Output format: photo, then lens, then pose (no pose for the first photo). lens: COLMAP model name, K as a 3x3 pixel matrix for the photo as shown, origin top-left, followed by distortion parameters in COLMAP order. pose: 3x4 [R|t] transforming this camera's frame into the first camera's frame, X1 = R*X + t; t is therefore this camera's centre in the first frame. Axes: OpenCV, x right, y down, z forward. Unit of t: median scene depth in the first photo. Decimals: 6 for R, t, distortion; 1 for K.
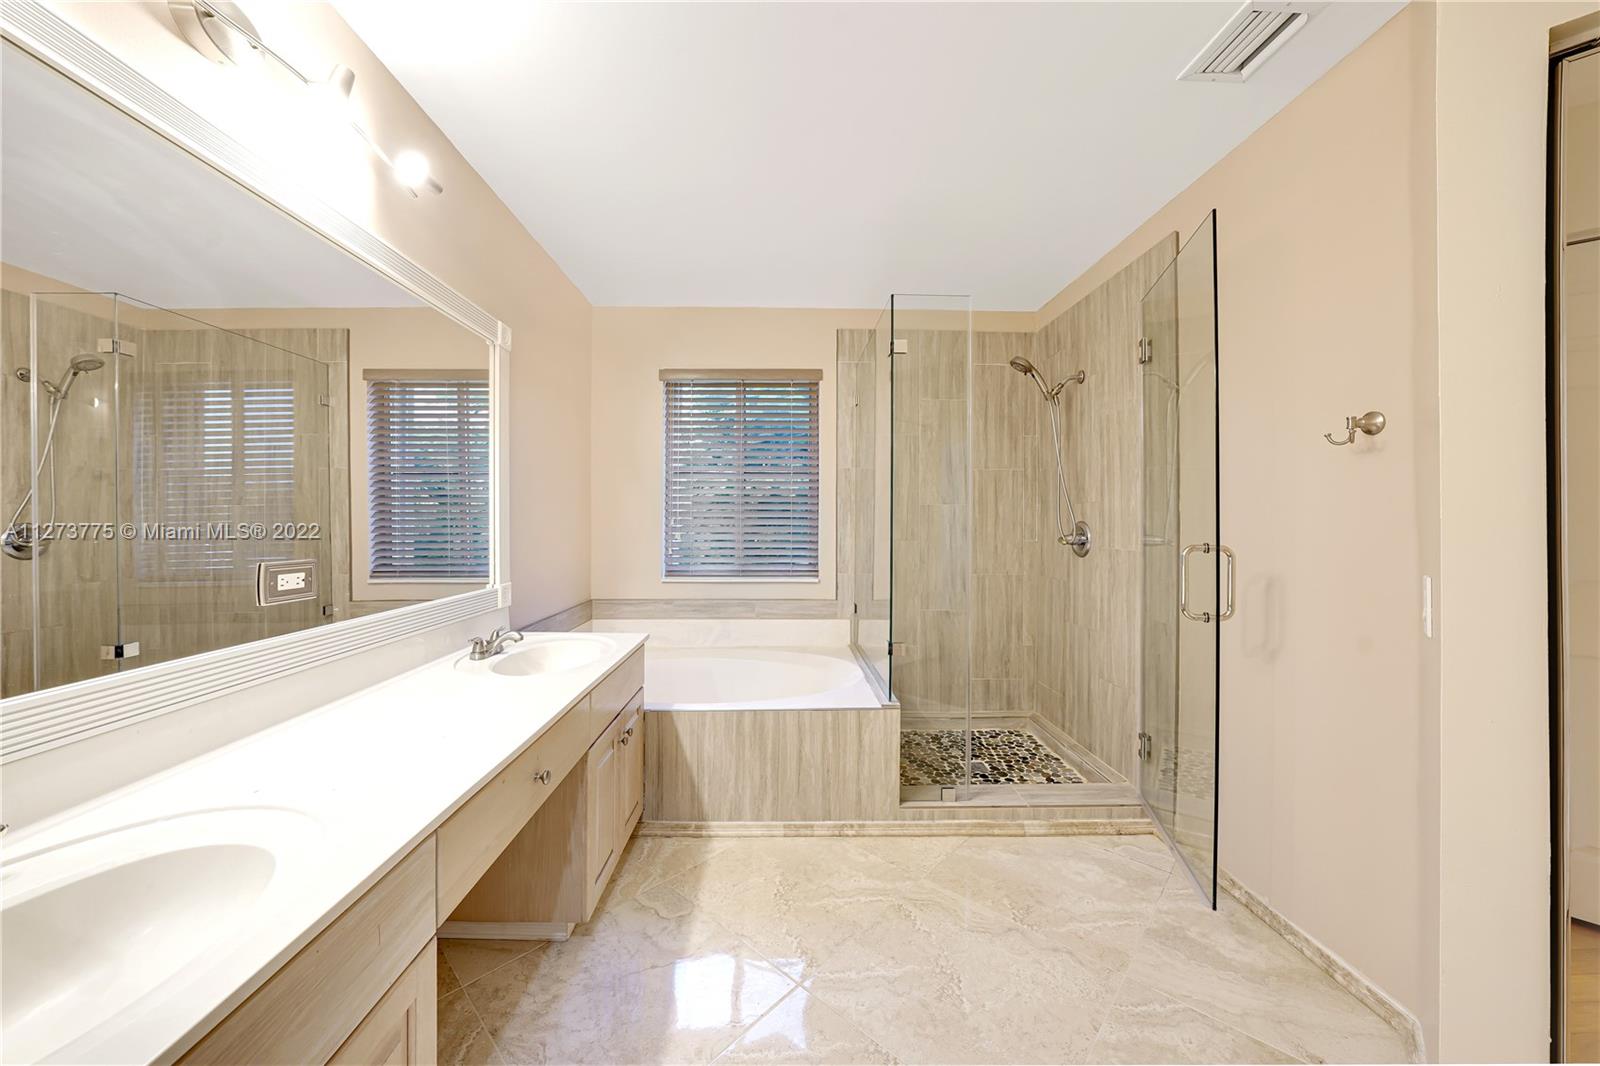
lens RADIAL K [[554.2, 0, 824.8], [0, 554.2, 514.4], [0, 0, 1]] dist [-0.017207, 0.003372]
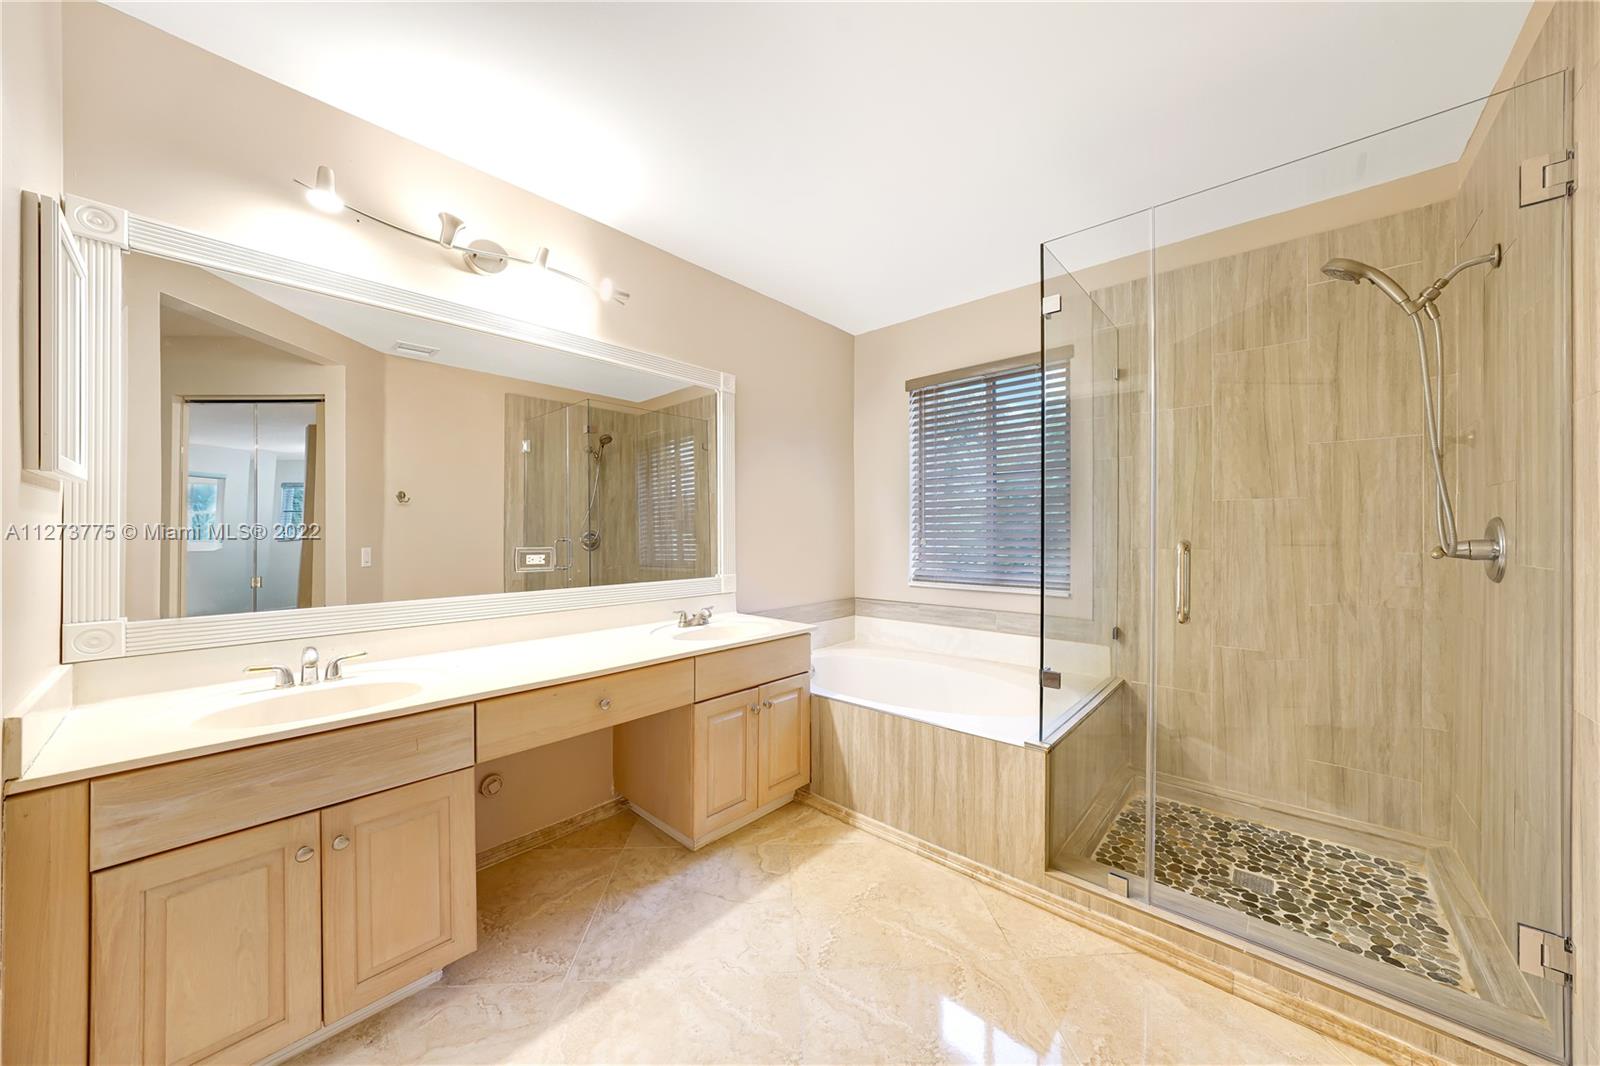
lens RADIAL K [[554.2, 0, 798.1], [0, 554.2, 524.4], [0, 0, 1]] dist [-0.017207, 0.003372]
pose [[0.729866, -0.013735, -0.683452, 0.378807], [0.012484, 0.999899, -0.006763, 0.016948], [0.683476, -0.003596, 0.729964, 0.146033]]
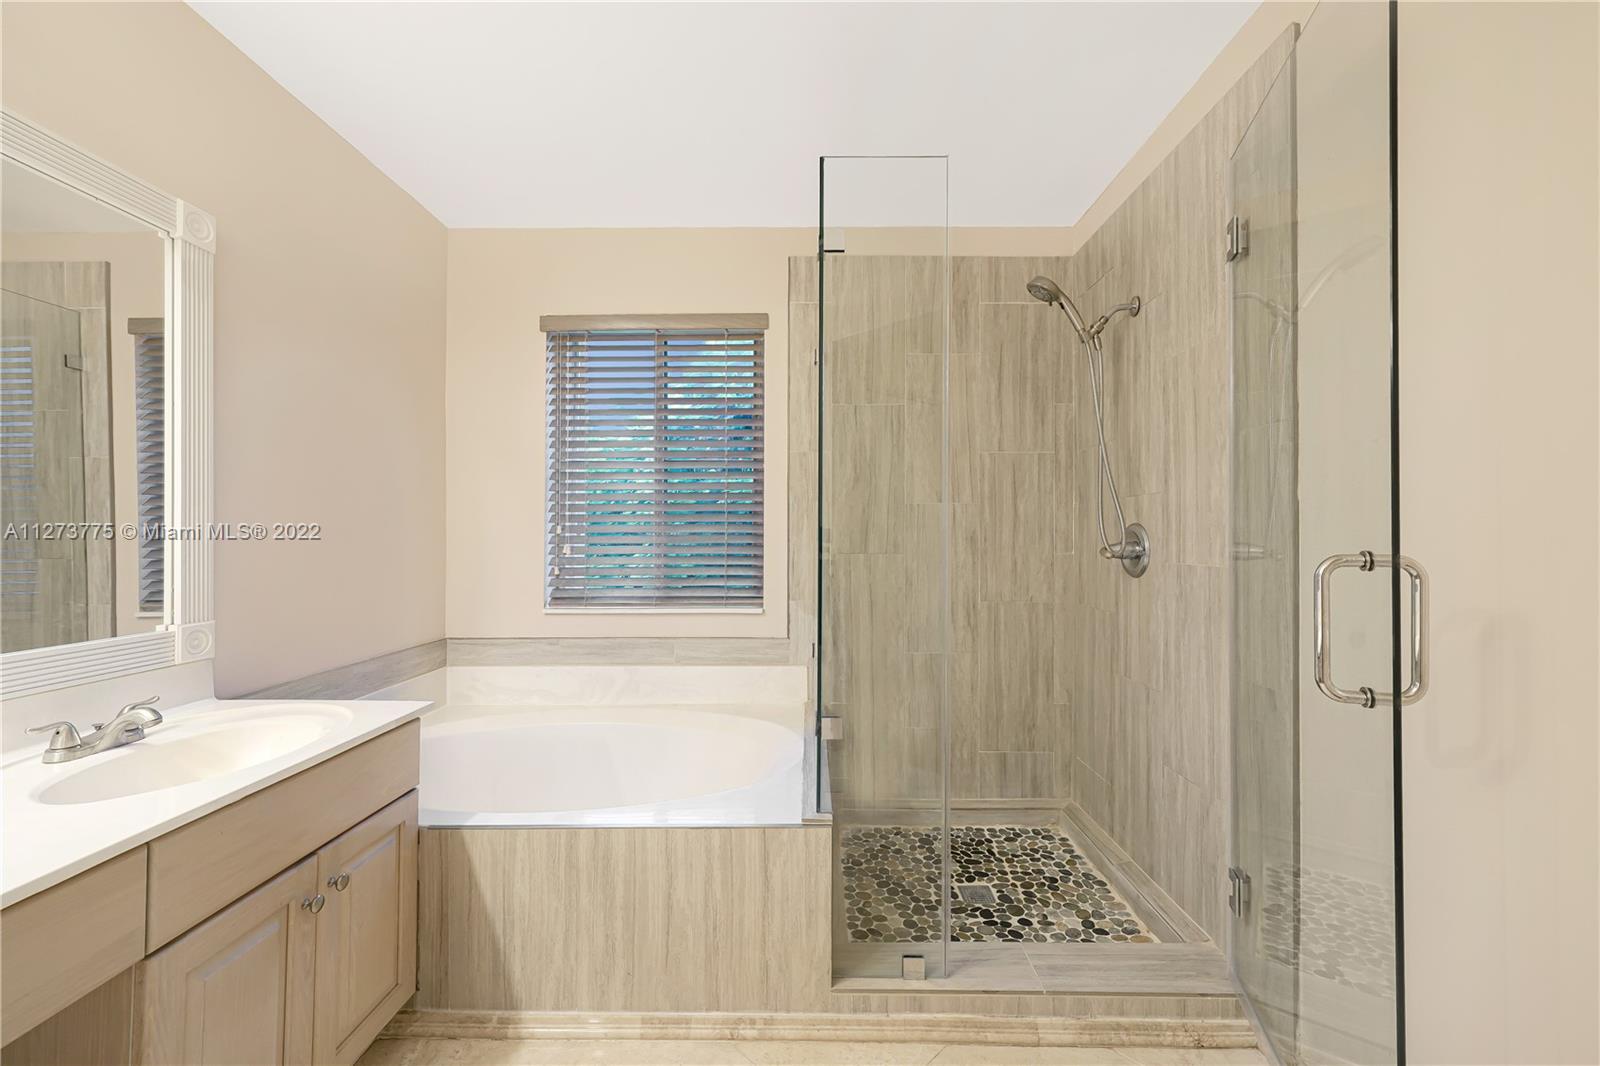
lens RADIAL K [[644.2, 0, 832.6], [0, 644.2, 527.2], [0, 0, 1]] dist [0.004422, -0.000460]
pose [[0.999771, -0.004696, -0.020883, 0.136178], [0.004697, 0.999989, 0.000019, 0.017754], [0.020882, -0.000117, 0.999782, 0.253879]]
